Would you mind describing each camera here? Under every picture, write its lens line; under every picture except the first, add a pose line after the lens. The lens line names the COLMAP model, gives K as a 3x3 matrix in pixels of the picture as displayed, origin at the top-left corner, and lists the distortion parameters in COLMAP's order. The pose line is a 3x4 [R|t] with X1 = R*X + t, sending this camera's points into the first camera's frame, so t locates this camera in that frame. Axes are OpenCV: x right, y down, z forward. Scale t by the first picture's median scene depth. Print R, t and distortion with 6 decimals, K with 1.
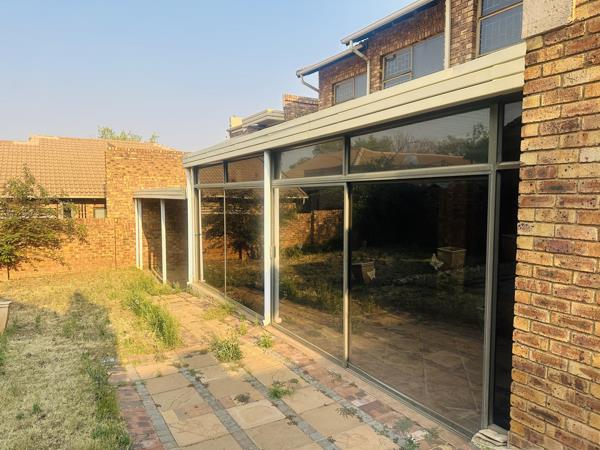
lens RADIAL K [[425.8, 0, 304.0], [0, 425.8, 223.9], [0, 0, 1]] dist [0.103348, -0.145237]
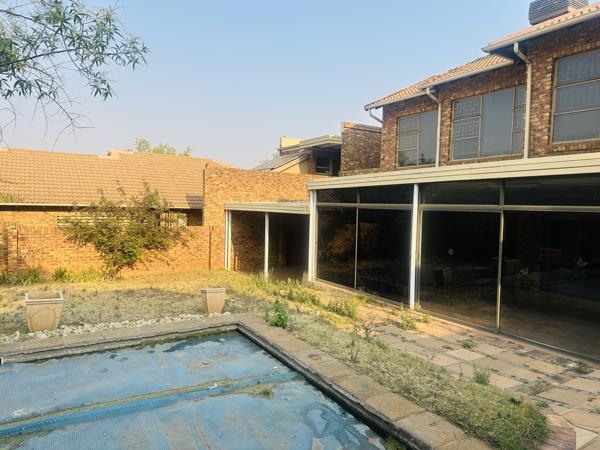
lens RADIAL K [[425.8, 0, 304.0], [0, 425.8, 223.9], [0, 0, 1]] dist [0.103348, -0.145237]
pose [[0.999448, 0.022648, 0.024304, -0.303974], [-0.022093, 0.999495, -0.022838, 0.000503], [-0.024809, 0.022288, 0.999444, -0.243258]]
